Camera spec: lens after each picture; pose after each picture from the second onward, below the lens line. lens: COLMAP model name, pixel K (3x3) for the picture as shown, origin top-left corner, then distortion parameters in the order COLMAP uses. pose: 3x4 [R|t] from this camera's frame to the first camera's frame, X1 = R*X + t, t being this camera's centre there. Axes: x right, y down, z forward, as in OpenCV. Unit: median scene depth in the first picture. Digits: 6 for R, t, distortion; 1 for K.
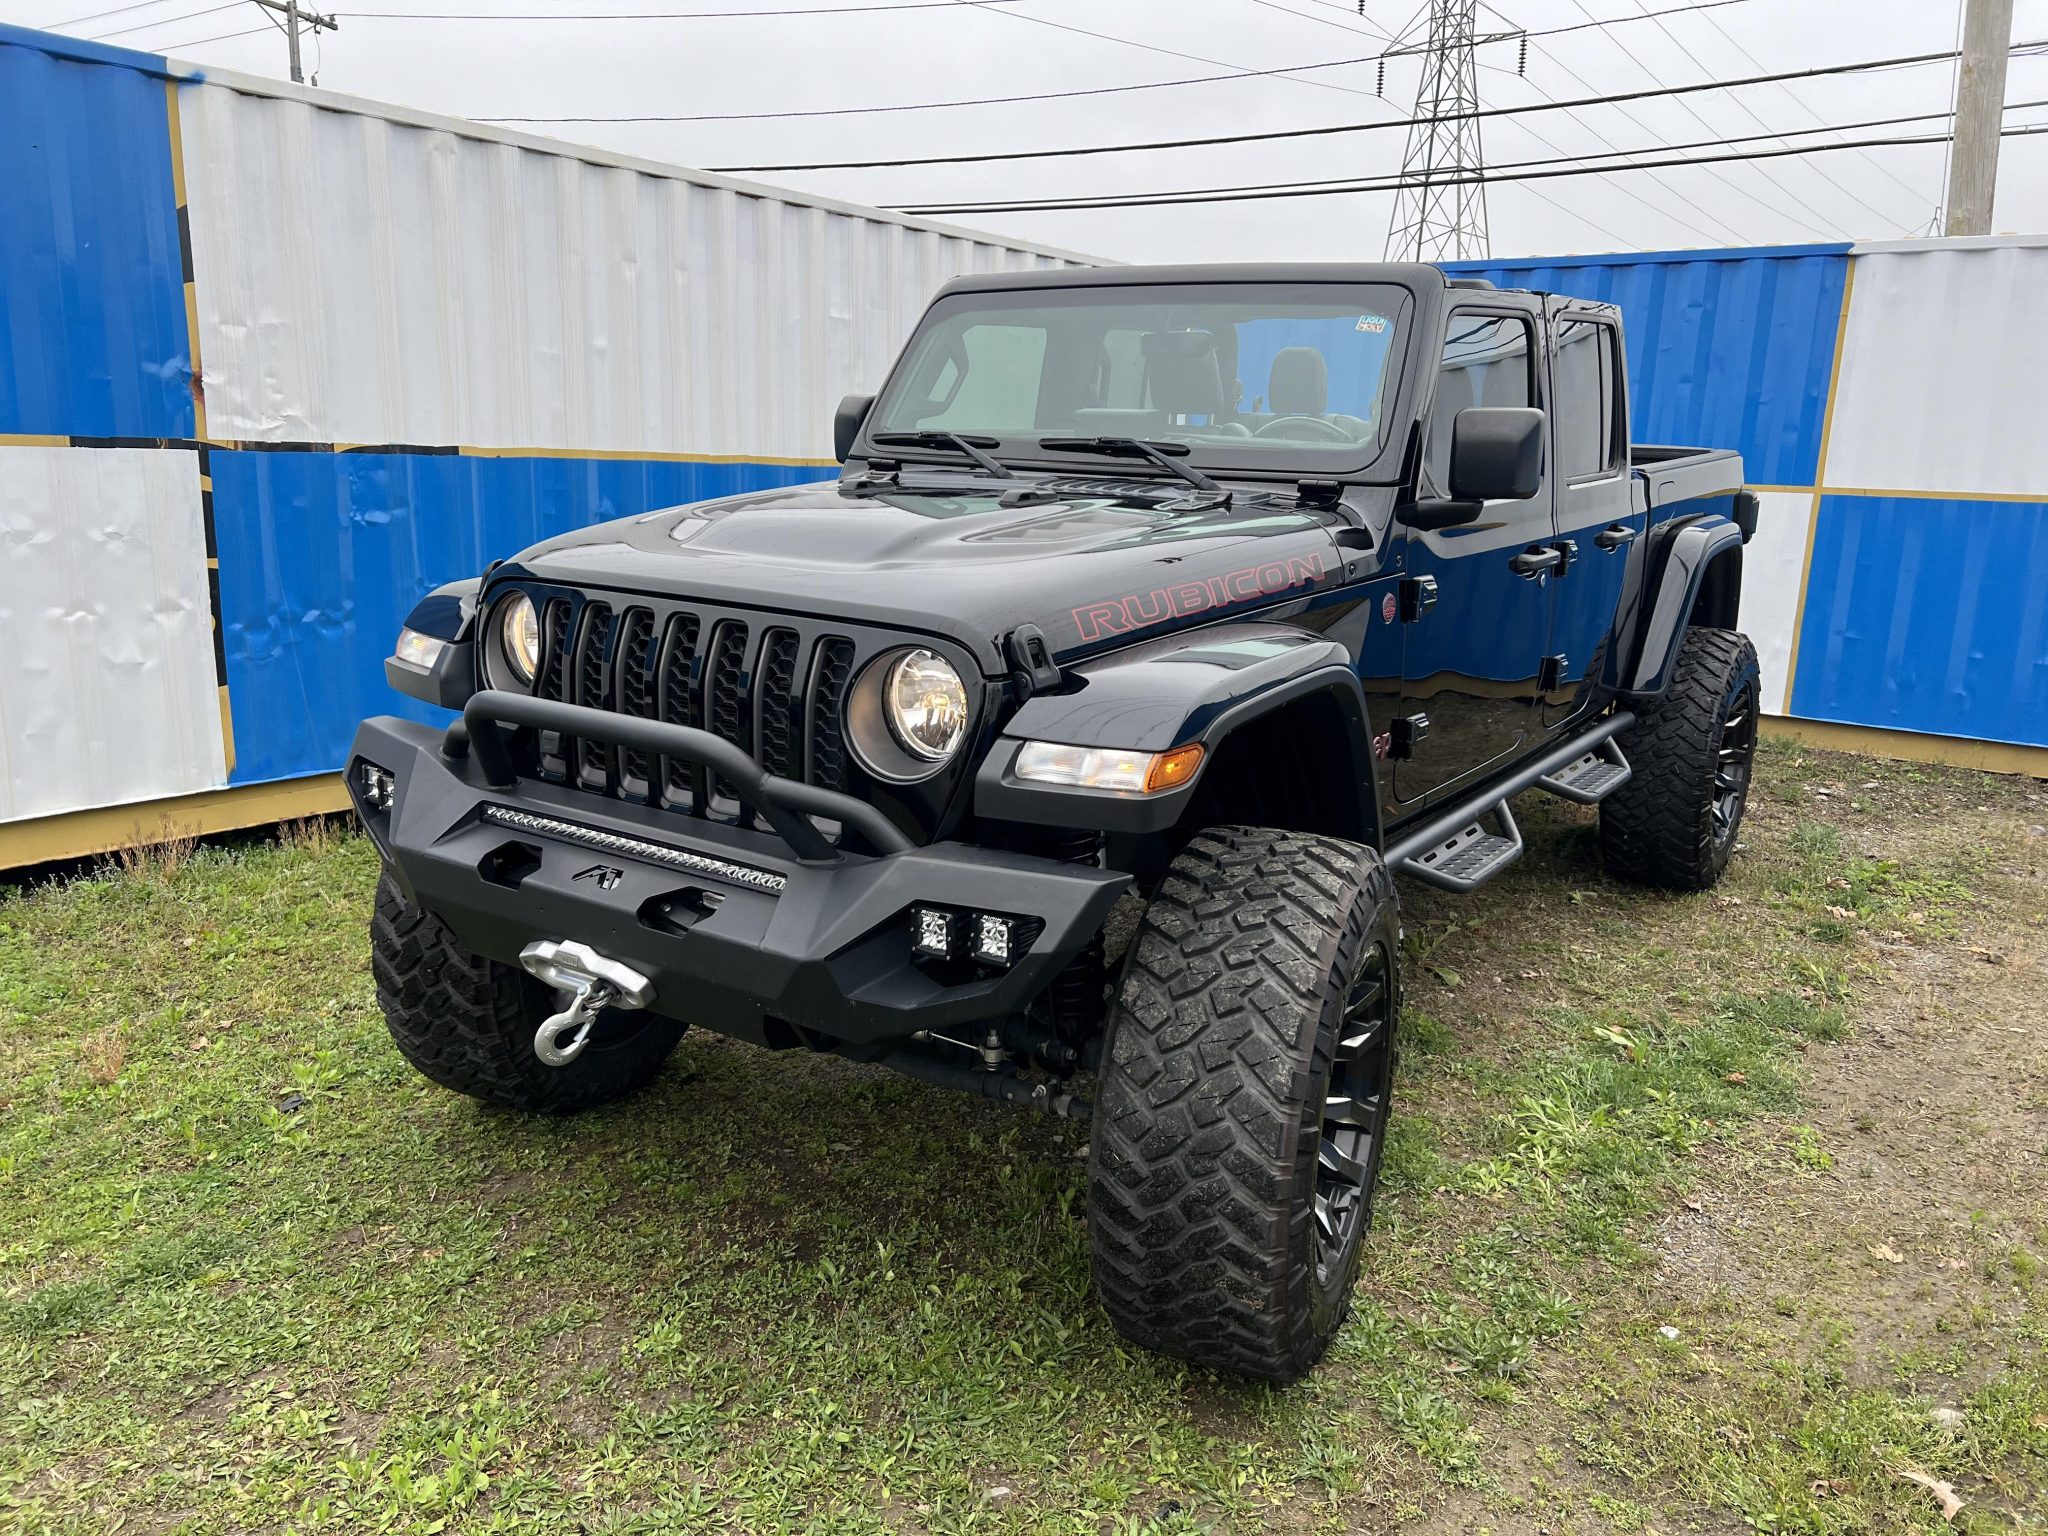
lens RADIAL K [[1538.4, 0, 1040.9], [0, 1538.4, 779.3], [0, 0, 1]] dist [0.049000, -0.055511]
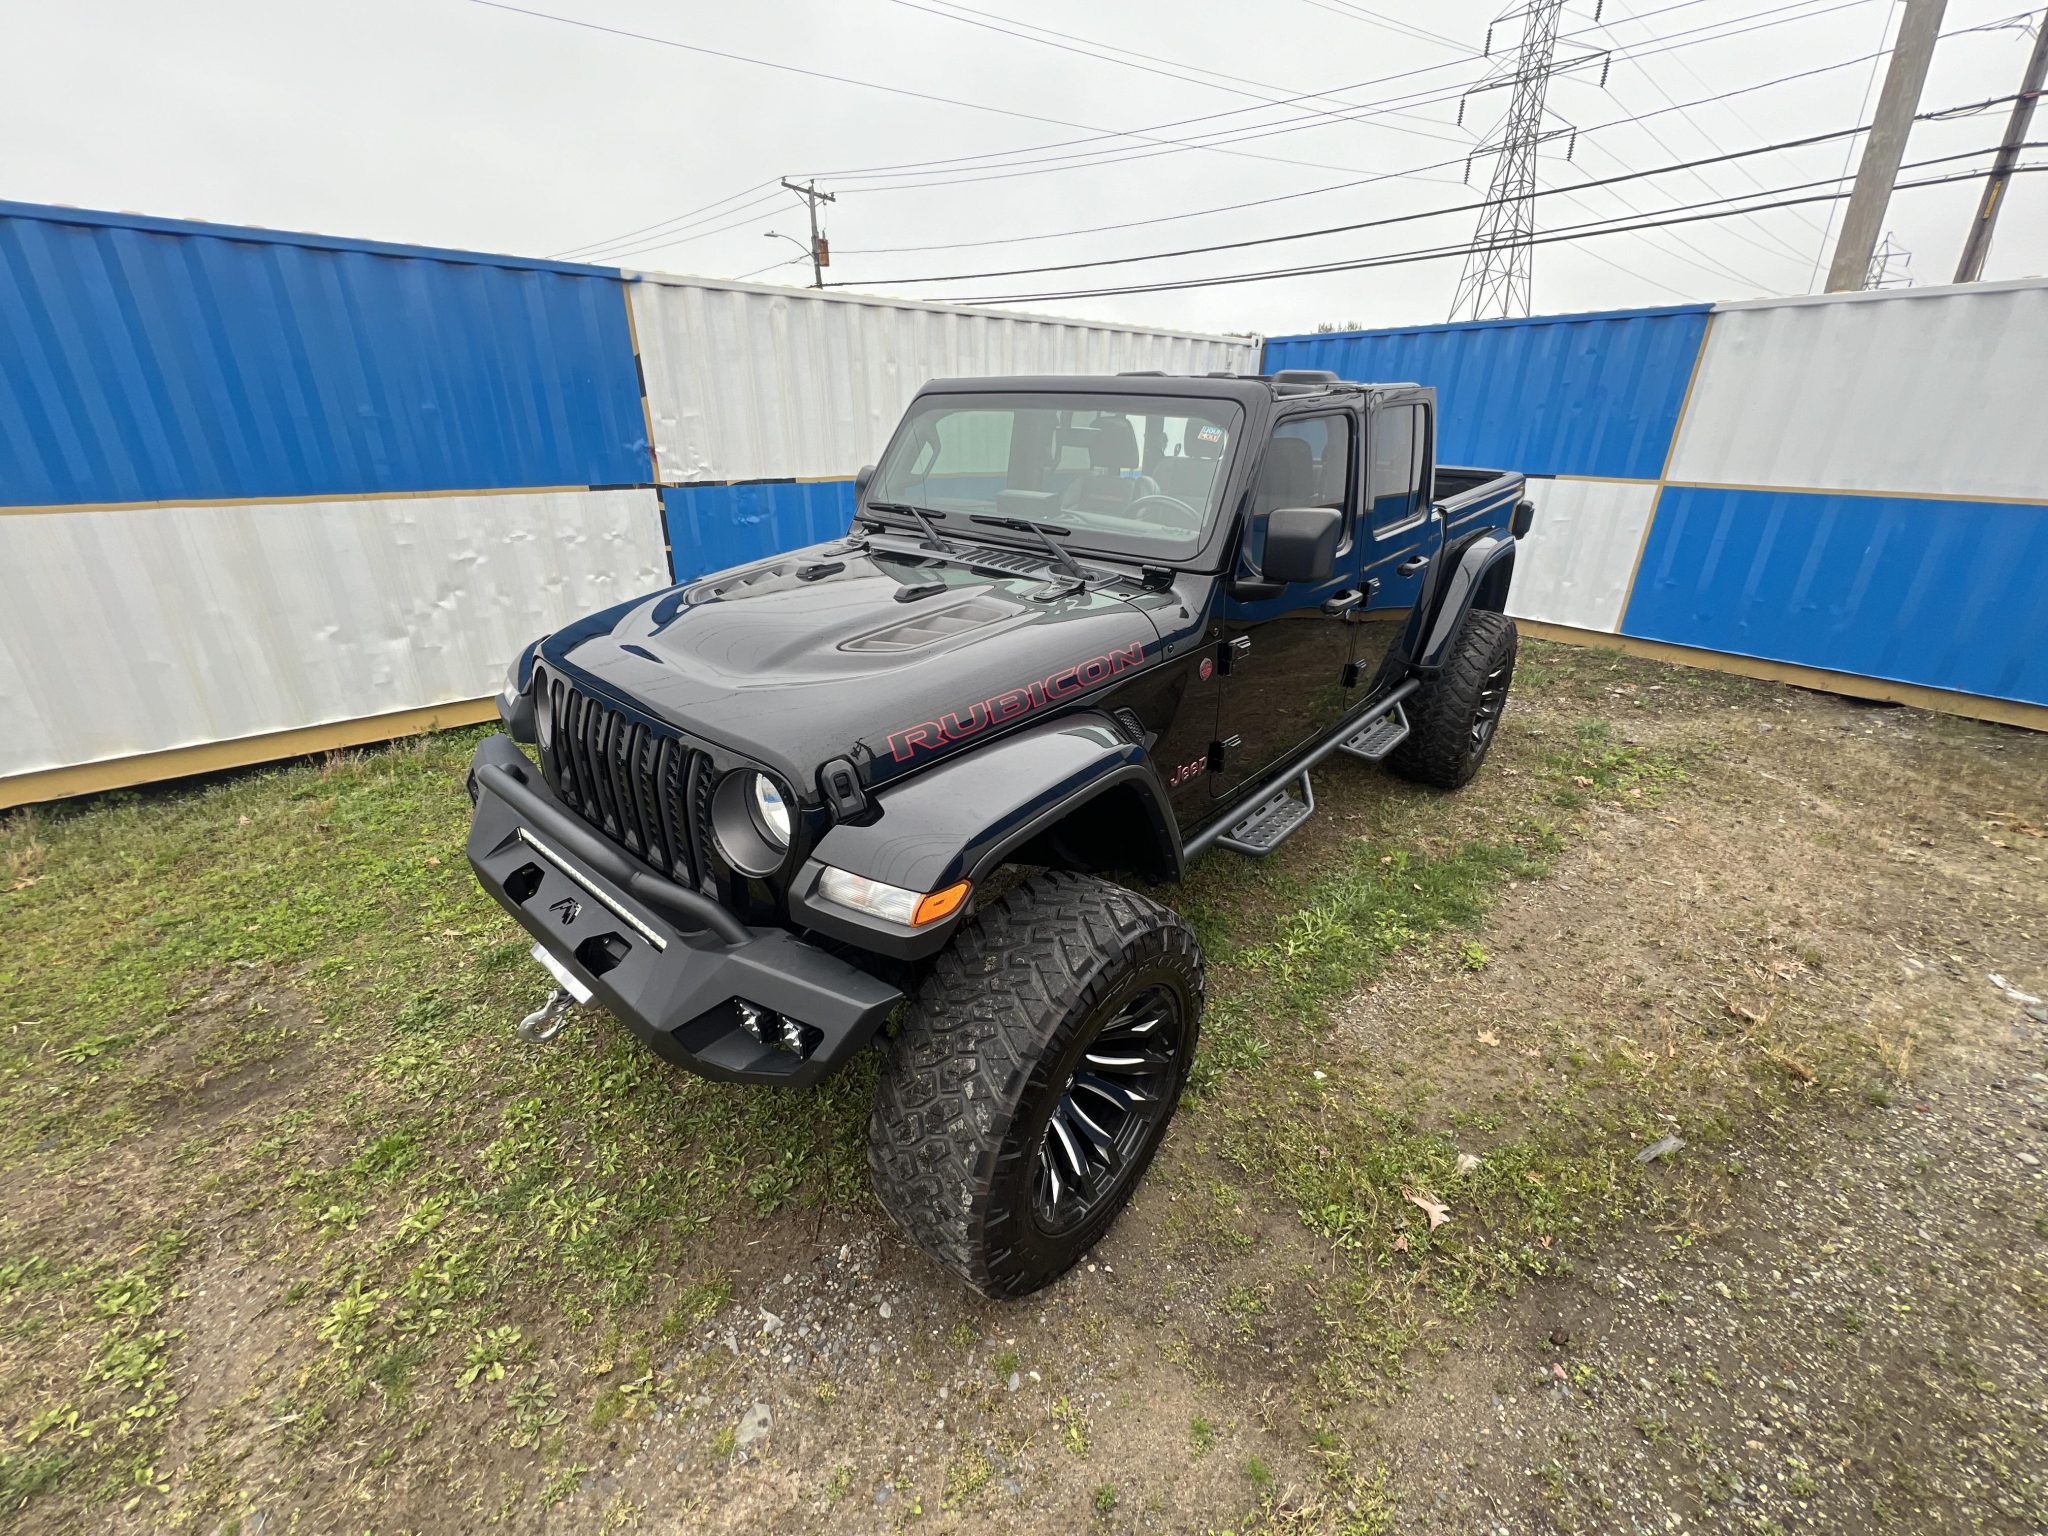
lens RADIAL K [[820.5, 0, 1020.5], [0, 820.5, 770.6], [0, 0, 1]] dist [-0.000244, -0.000145]
pose [[0.971199, 0.068824, -0.228115, 0.230157], [-0.025472, 0.981878, 0.187796, -0.107579], [0.236906, -0.176577, 0.955351, 0.112688]]
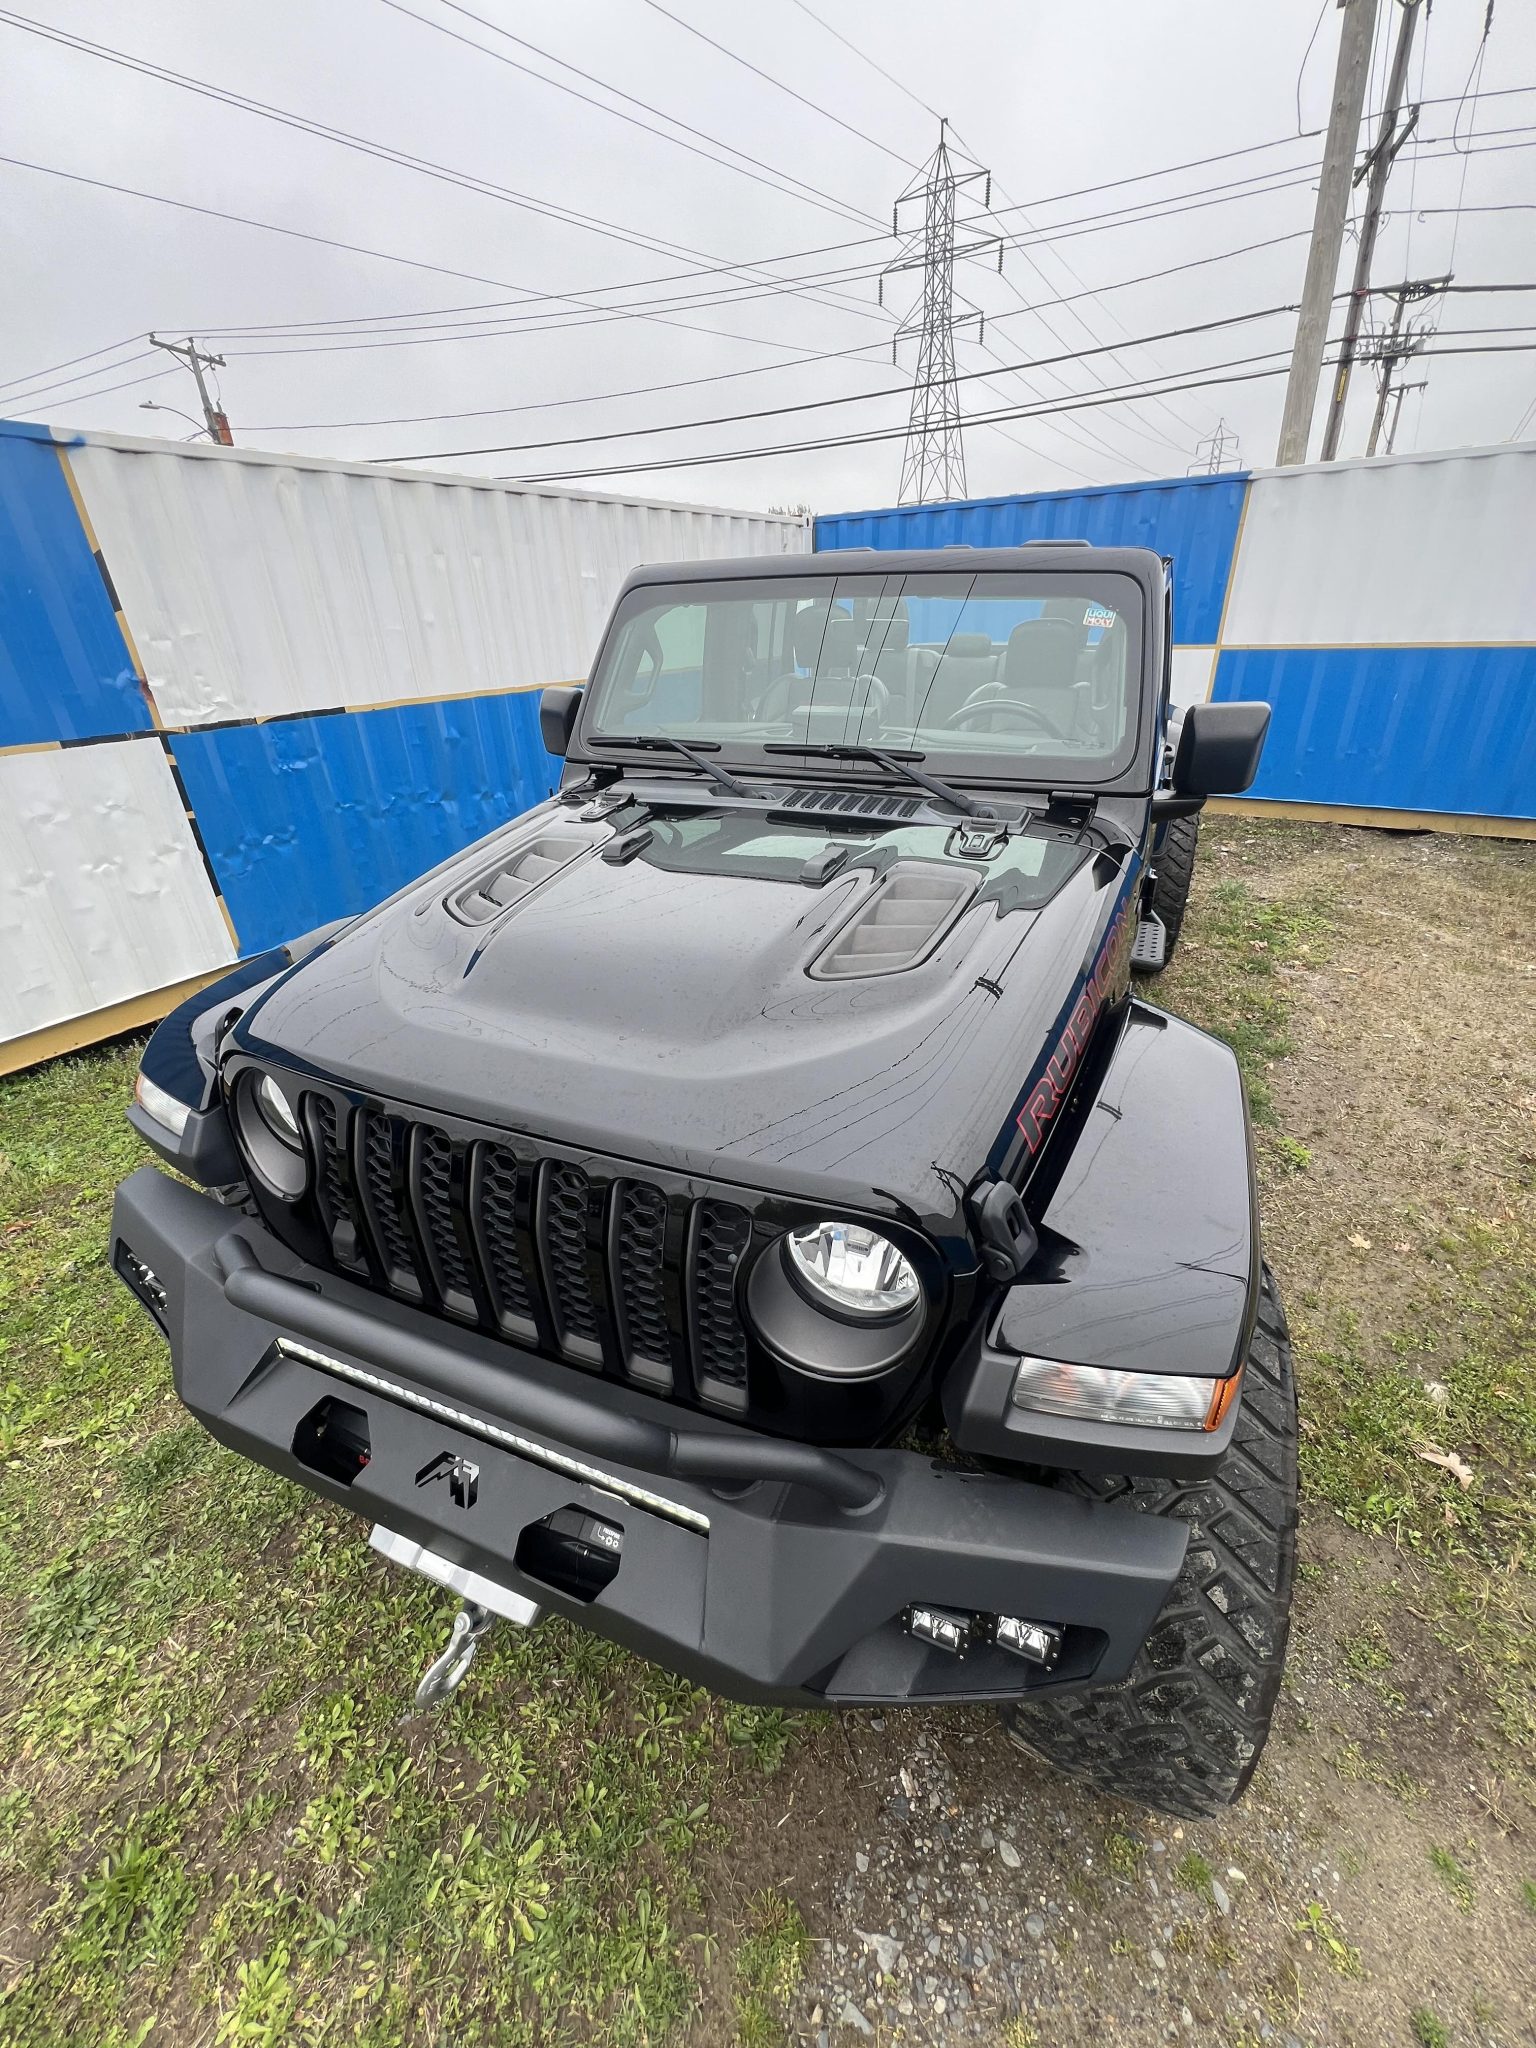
lens RADIAL K [[820.5, 0, 765.3], [0, 820.5, 1019.8], [0, 0, 1]] dist [-0.000244, -0.000145]
pose [[0.995194, -0.093884, 0.027851, -0.048944], [0.083986, 0.964523, 0.250281, -0.155196], [-0.050360, -0.246739, 0.967772, 0.267701]]
